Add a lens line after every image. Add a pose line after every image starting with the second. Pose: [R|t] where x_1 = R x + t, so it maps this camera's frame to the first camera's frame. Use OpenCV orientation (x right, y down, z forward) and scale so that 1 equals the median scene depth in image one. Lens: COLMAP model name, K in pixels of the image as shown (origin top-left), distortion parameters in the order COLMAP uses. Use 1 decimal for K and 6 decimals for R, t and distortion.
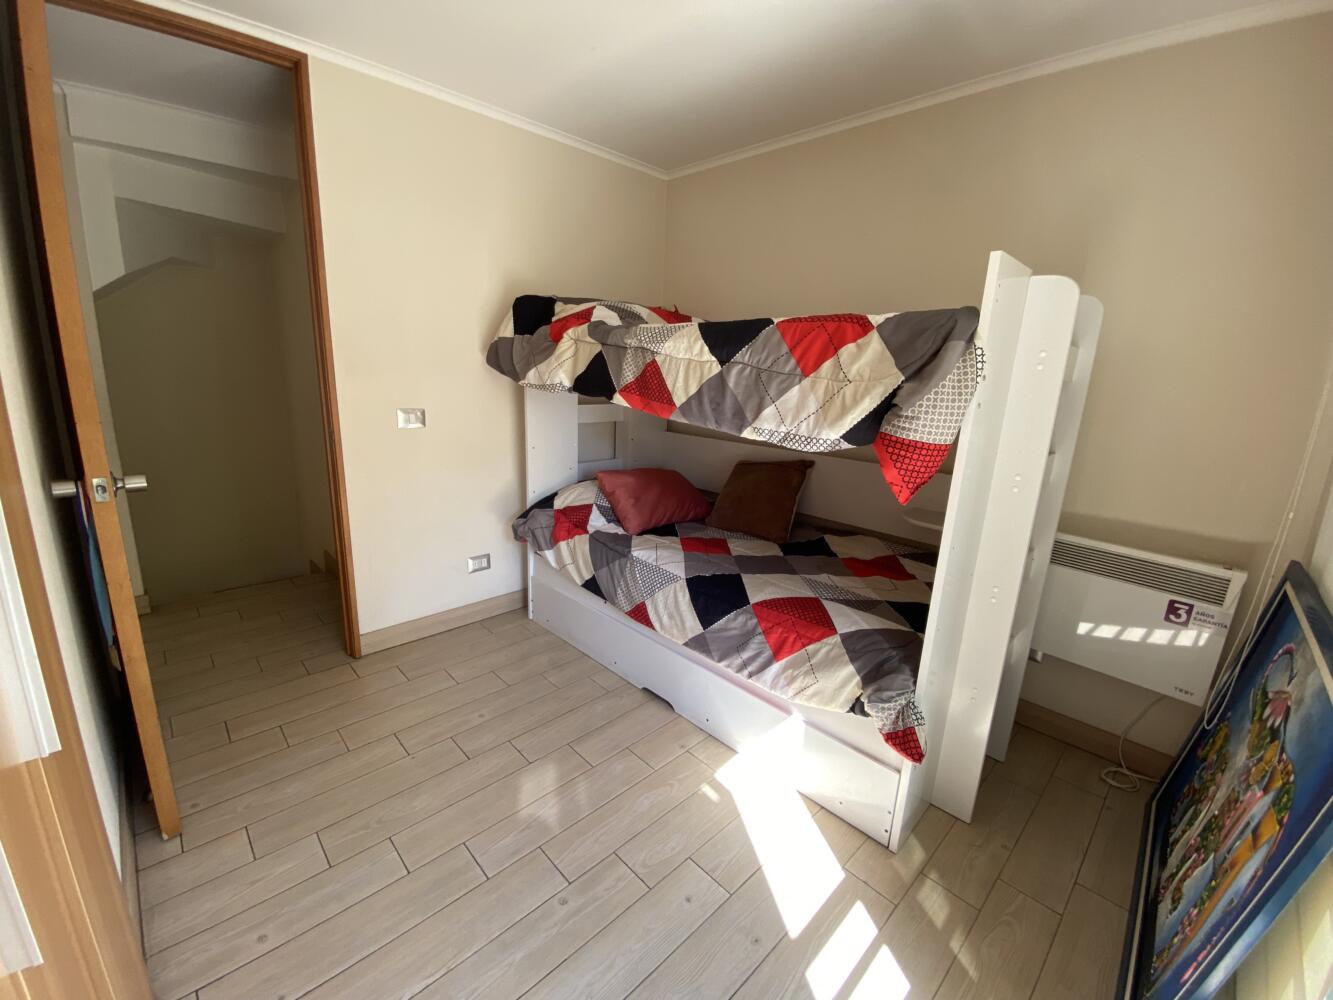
lens RADIAL K [[549.3, 0, 663.3], [0, 549.3, 502.5], [0, 0, 1]] dist [0.025033, -0.001516]
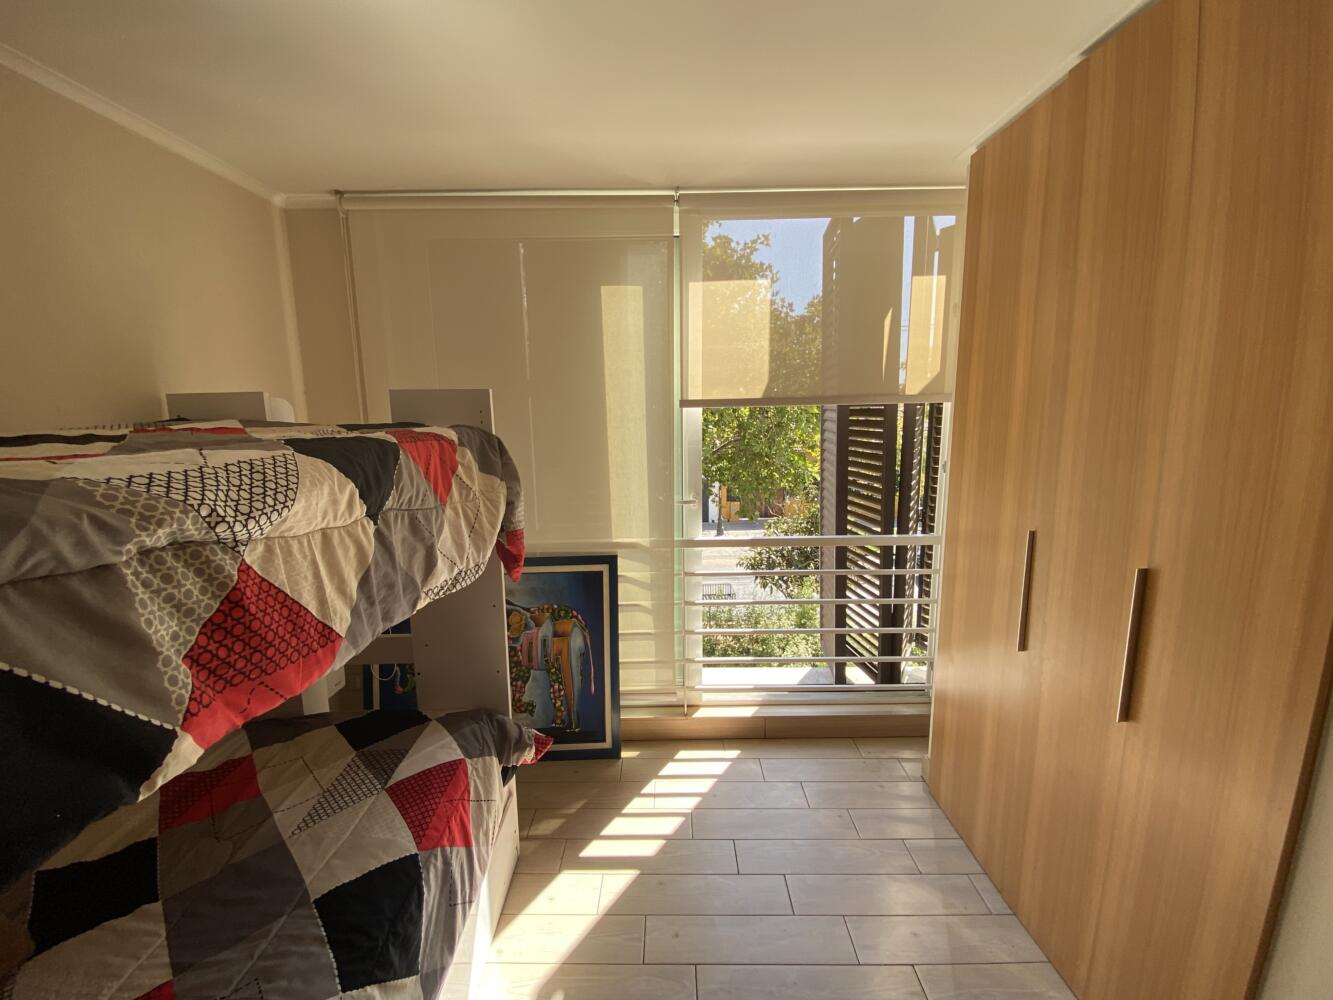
lens RADIAL K [[549.3, 0, 671.6], [0, 549.3, 486.9], [0, 0, 1]] dist [0.025033, -0.001516]
pose [[-0.733431, -0.118528, 0.669351, -0.465327], [0.148042, 0.933194, 0.327463, -0.403834], [-0.663448, 0.339264, -0.666886, 1.114184]]
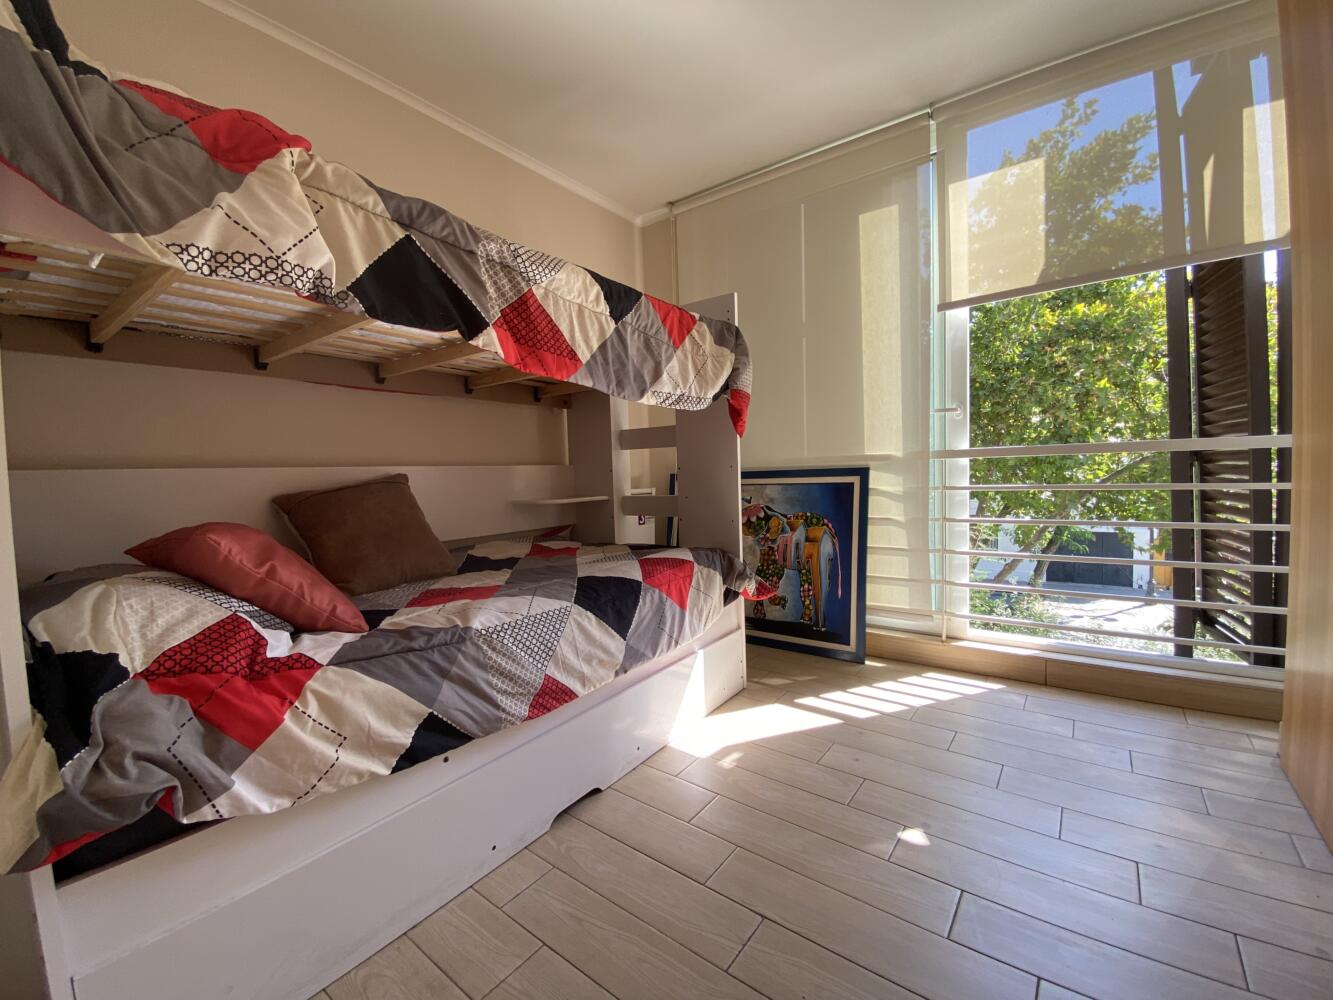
lens RADIAL K [[549.3, 0, 653.6], [0, 549.3, 507.1], [0, 0, 1]] dist [0.025033, -0.001516]
pose [[-0.164272, -0.095052, 0.981825, -0.779216], [0.259437, 0.956140, 0.135972, -0.064306], [-0.951686, 0.277058, -0.132407, 1.095314]]
